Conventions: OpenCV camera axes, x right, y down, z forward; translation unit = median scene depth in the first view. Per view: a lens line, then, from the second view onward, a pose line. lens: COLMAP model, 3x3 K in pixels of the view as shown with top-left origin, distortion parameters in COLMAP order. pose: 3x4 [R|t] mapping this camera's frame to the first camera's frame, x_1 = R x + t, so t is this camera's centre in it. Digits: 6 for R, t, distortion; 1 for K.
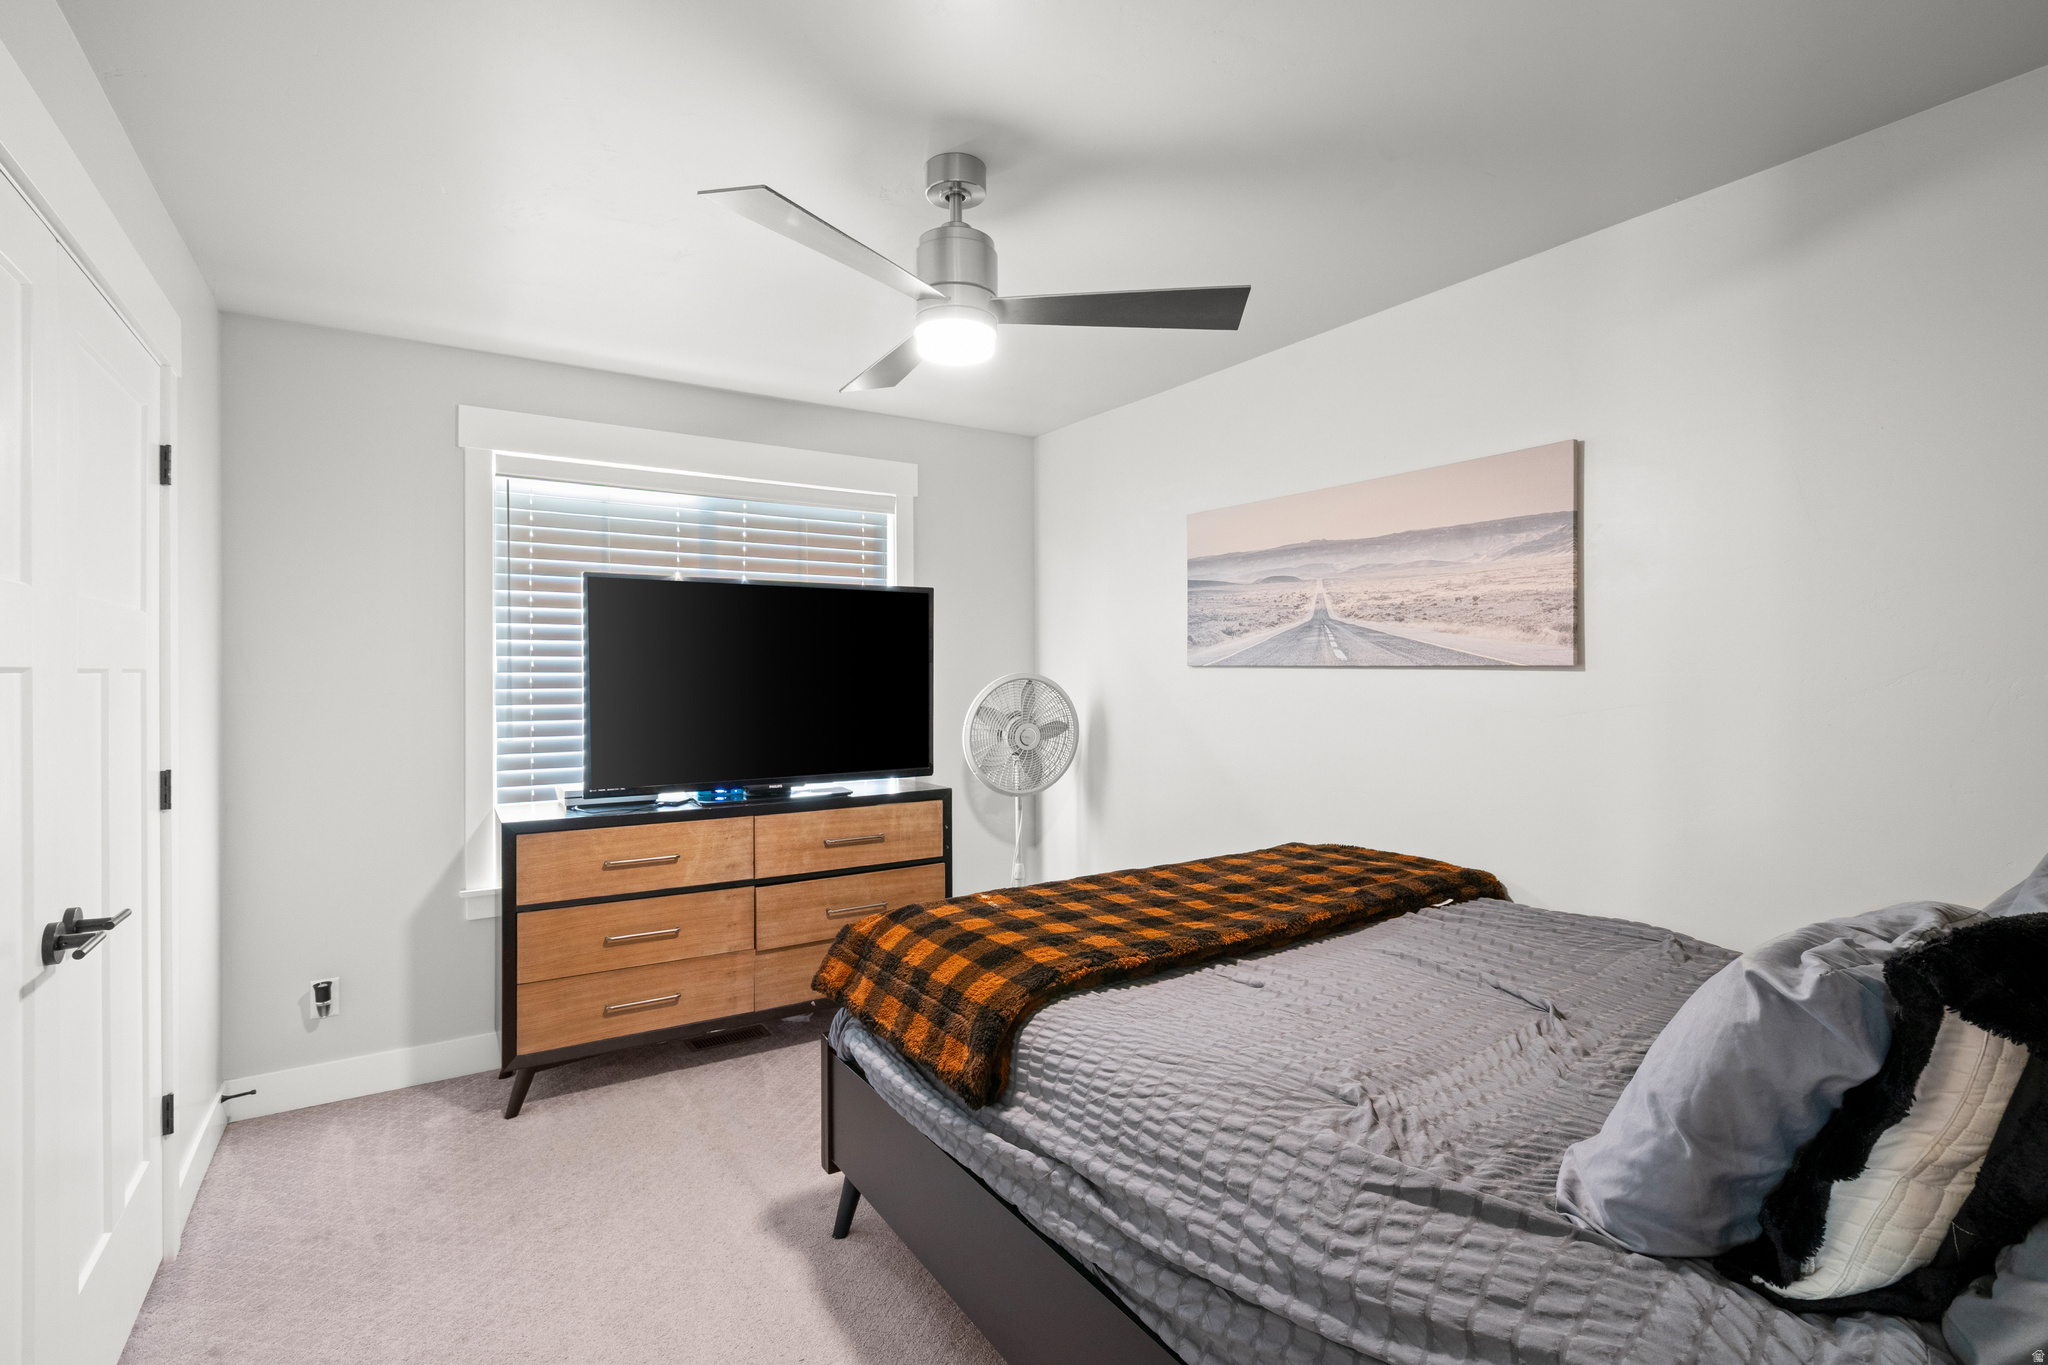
lens RADIAL K [[930.3, 0, 1018.3], [0, 930.3, 676.1], [0, 0, 1]] dist [-0.001650, 0.000984]
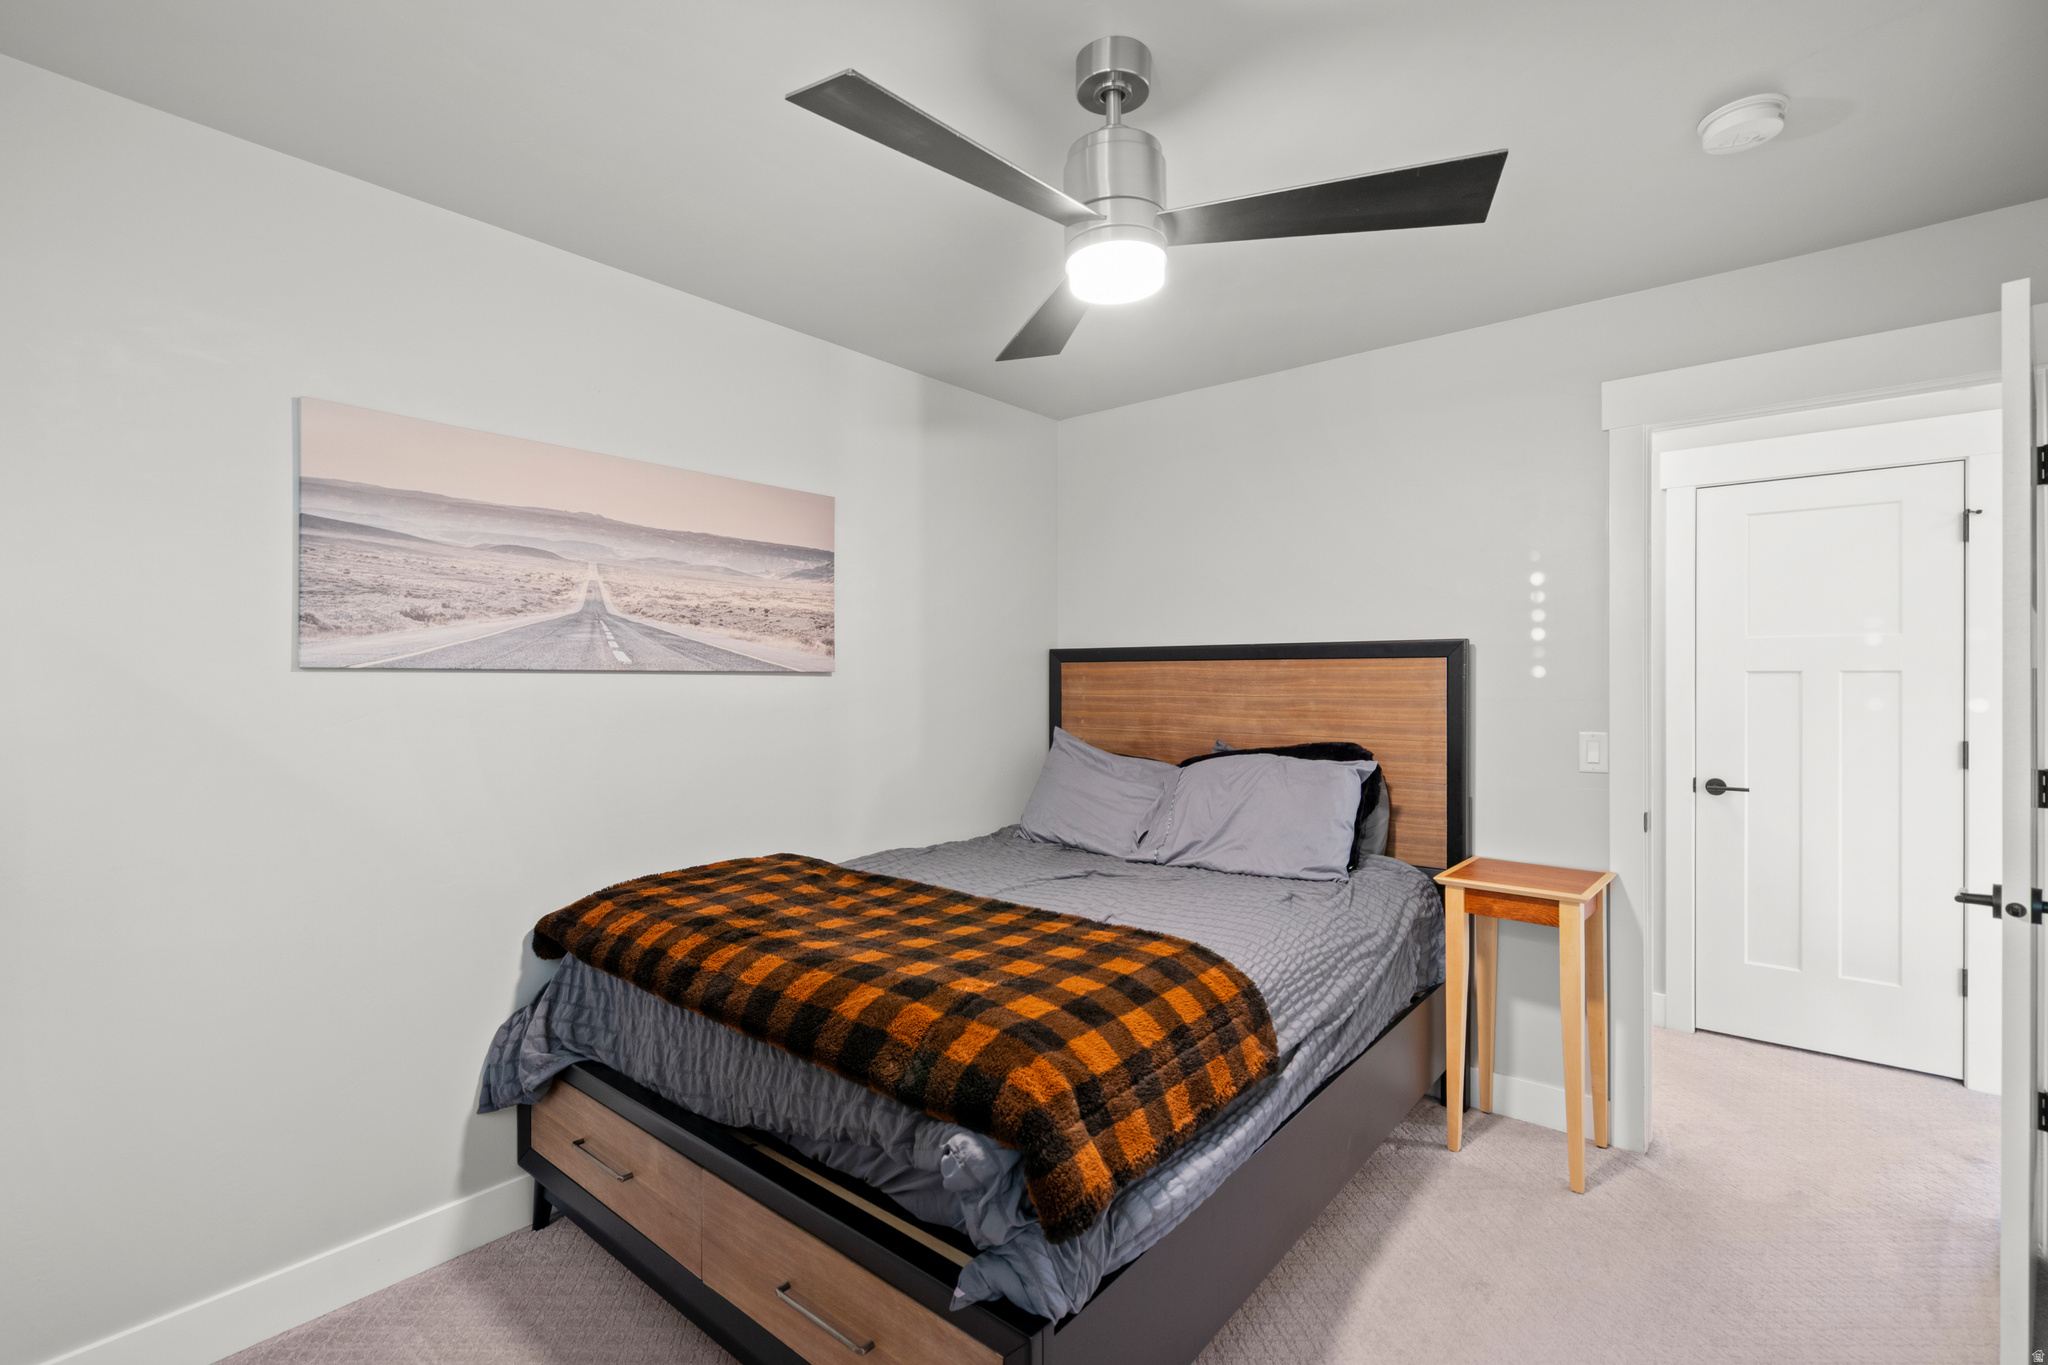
lens RADIAL K [[930.3, 0, 1018.5], [0, 930.3, 680.2], [0, 0, 1]] dist [-0.001650, 0.000984]
pose [[-0.291678, 0.000406, 0.956516, -0.581631], [0.010169, 0.999945, 0.002677, -0.000686], [-0.956462, 0.010508, -0.291666, 0.924700]]
